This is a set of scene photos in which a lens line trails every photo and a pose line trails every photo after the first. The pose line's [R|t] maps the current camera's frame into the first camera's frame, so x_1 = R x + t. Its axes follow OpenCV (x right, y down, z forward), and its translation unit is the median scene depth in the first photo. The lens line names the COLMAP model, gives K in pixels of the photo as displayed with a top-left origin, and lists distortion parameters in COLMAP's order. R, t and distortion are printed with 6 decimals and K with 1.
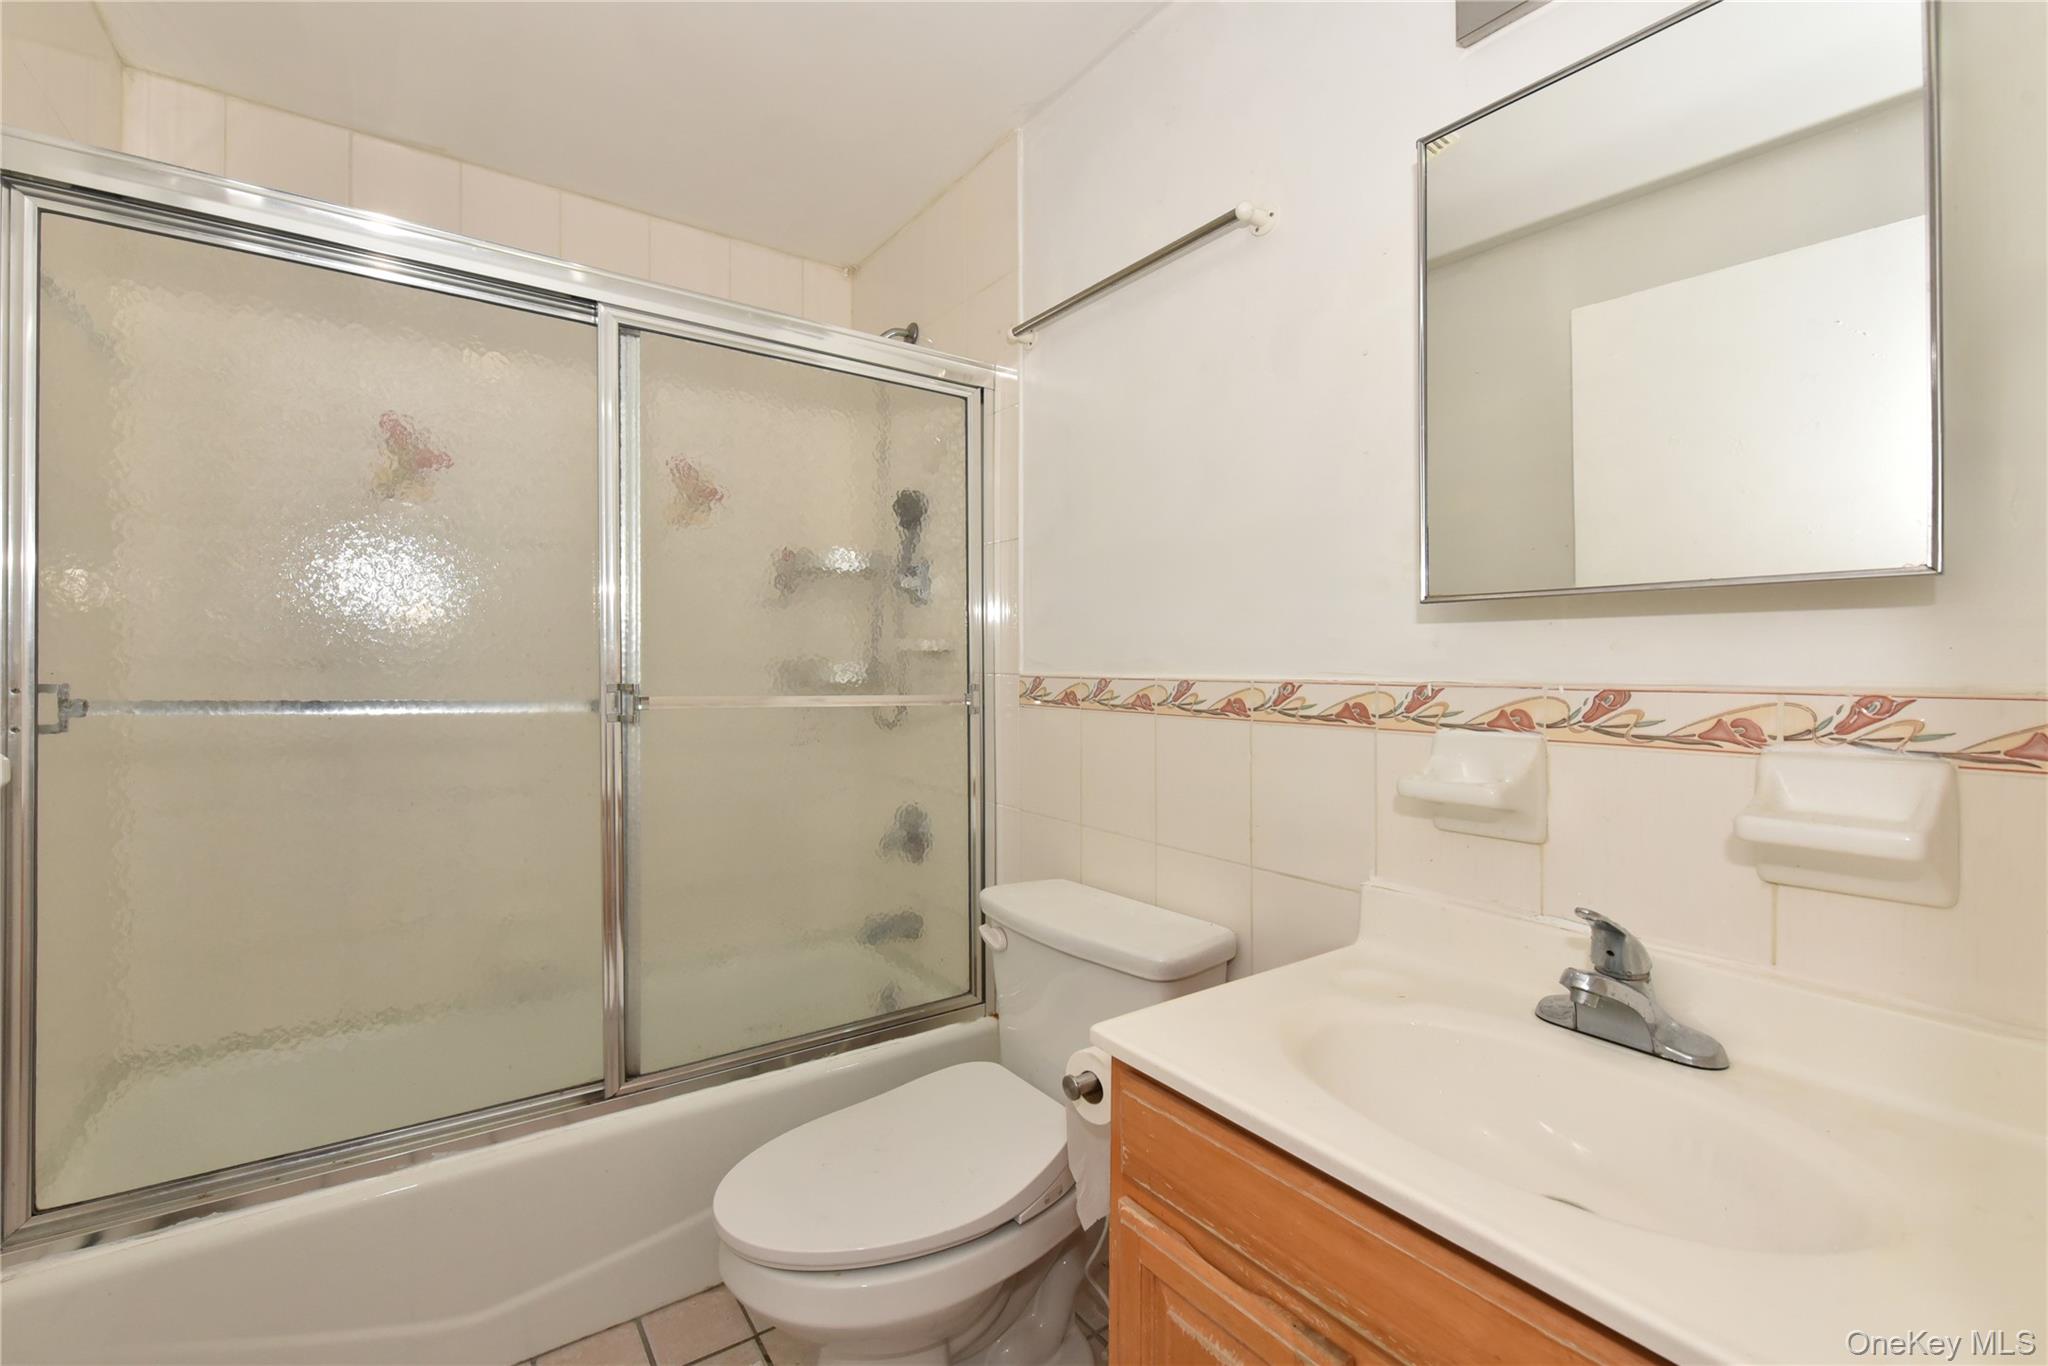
lens RADIAL K [[813.3, 0, 1024.0], [0, 813.3, 683.0], [0, 0, 1]] dist [-0.005918, -0.000491]
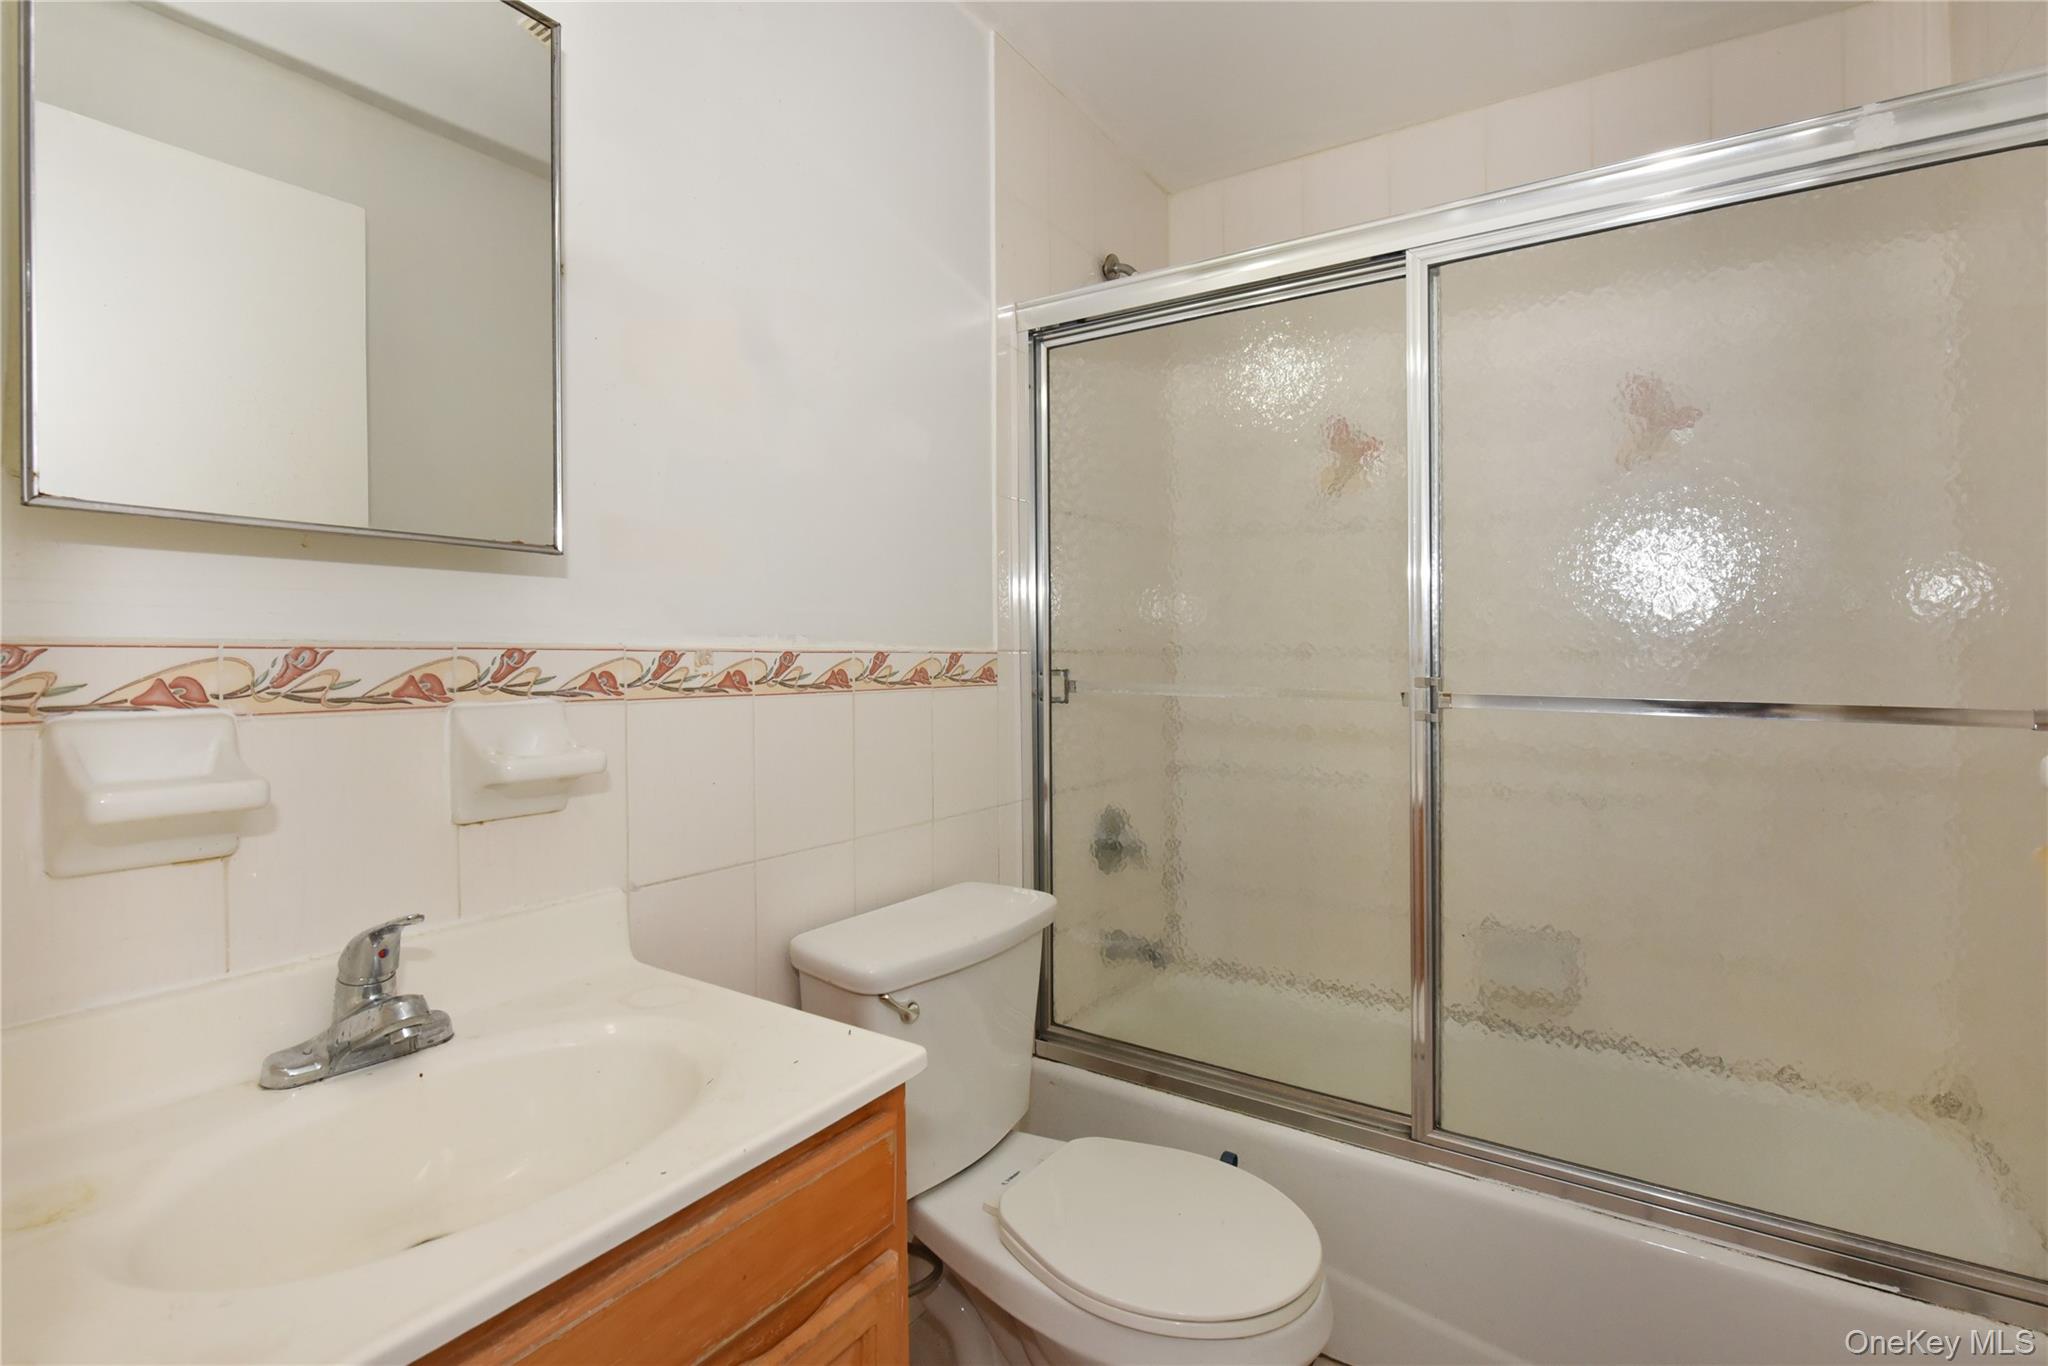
lens RADIAL K [[989.9, 0, 1025.5], [0, 989.9, 627.4], [0, 0, 1]] dist [0.020309, 0.000373]
pose [[-0.391283, -0.000380, 0.920270, -0.646544], [-0.011516, 0.999924, -0.004483, -0.020149], [-0.920198, -0.012352, -0.391258, 0.898890]]
